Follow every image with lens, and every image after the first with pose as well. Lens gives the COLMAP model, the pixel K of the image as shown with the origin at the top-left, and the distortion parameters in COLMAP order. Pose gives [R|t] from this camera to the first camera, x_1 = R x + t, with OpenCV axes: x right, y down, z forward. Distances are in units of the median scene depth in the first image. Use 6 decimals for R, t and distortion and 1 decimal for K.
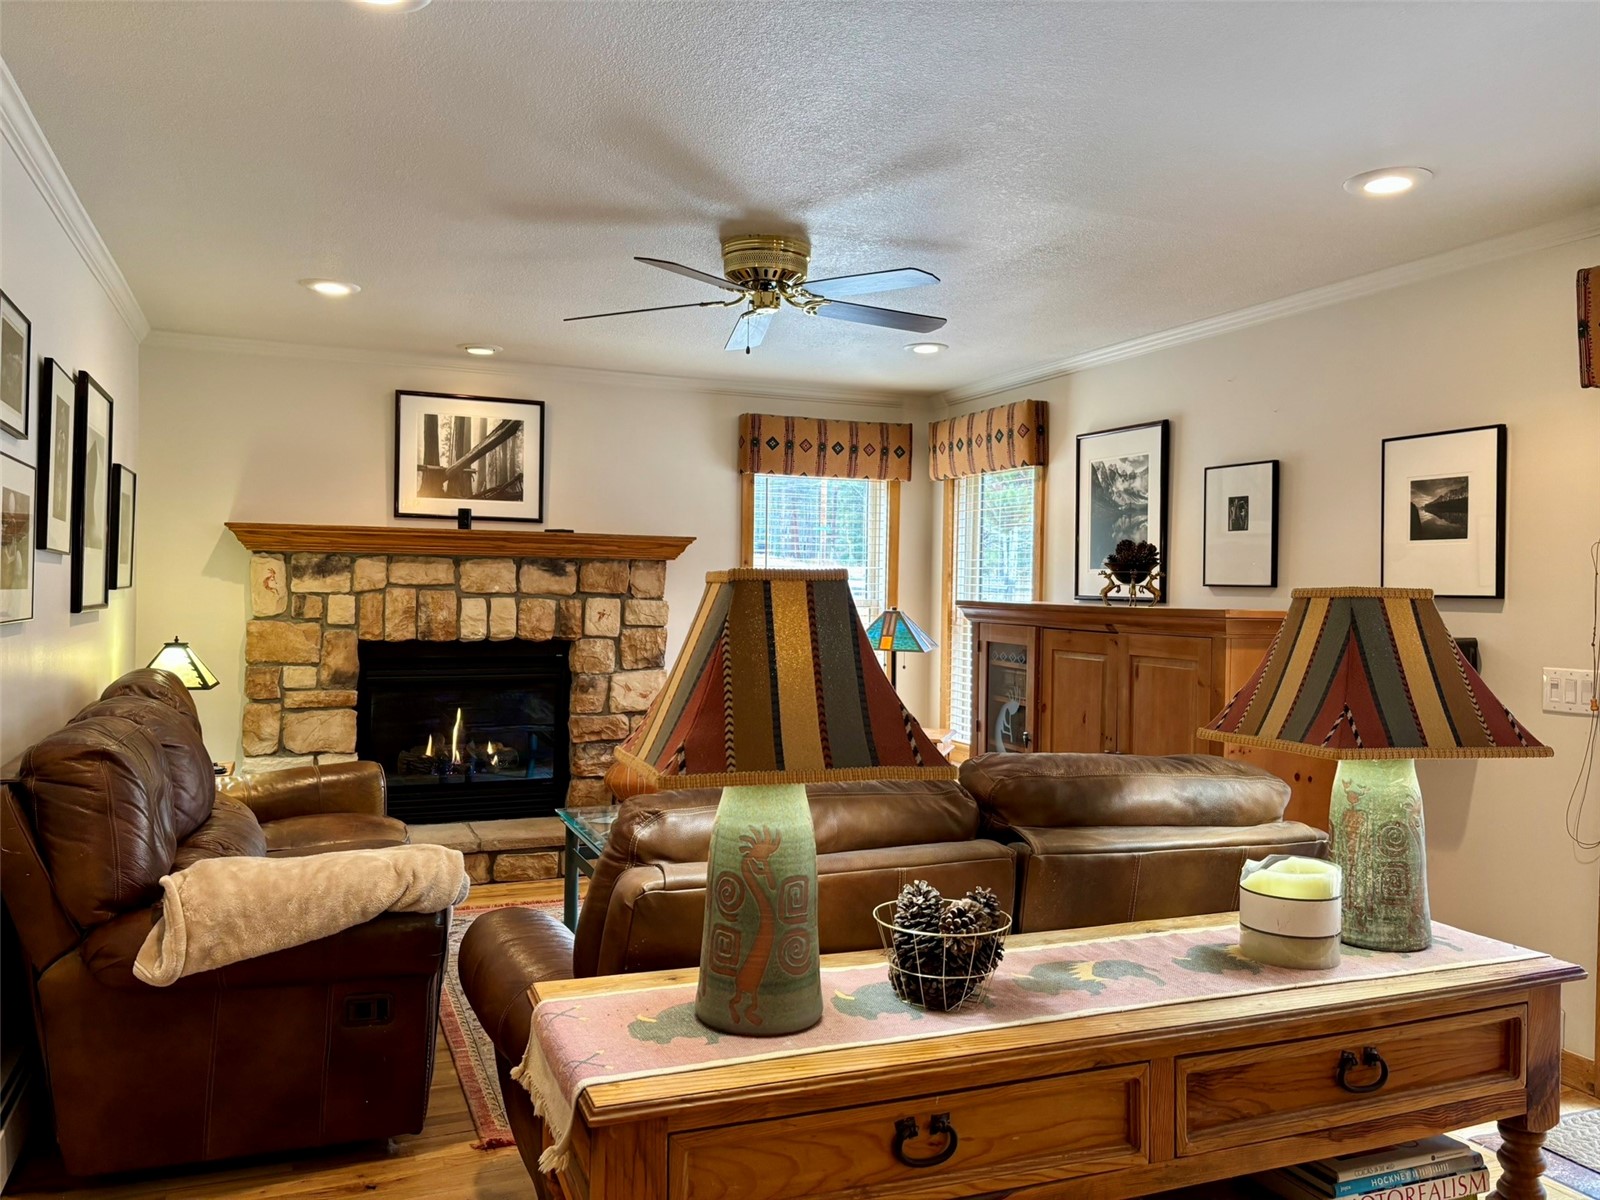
lens RADIAL K [[1230.2, 0, 800.3], [0, 1230.2, 596.2], [0, 0, 1]] dist [0.065035, -0.000274]
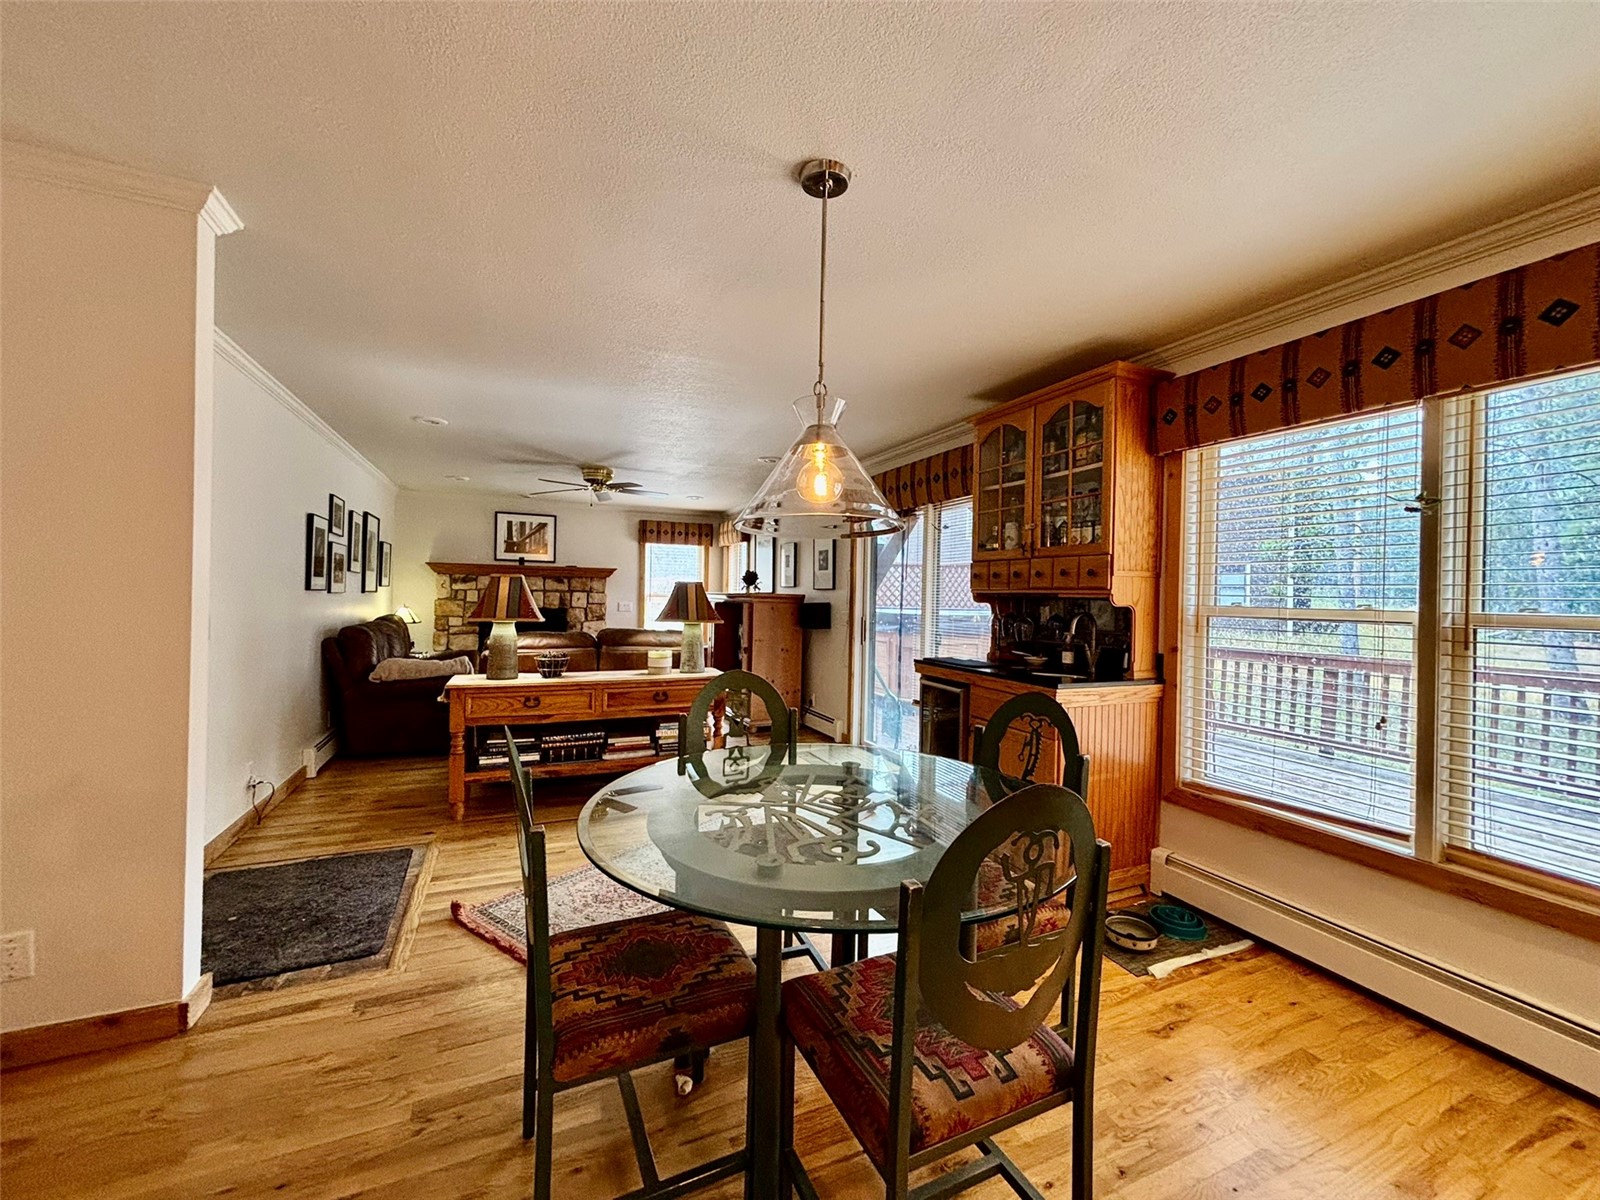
lens RADIAL K [[641.9, 0, 801.1], [0, 641.9, 599.0], [0, 0, 1]] dist [-0.001379, -0.000174]
pose [[0.999306, 0.003173, 0.037102, 0.261607], [-0.003048, 0.999990, -0.003421, 0.019339], [-0.037113, 0.003306, 0.999306, -0.358702]]
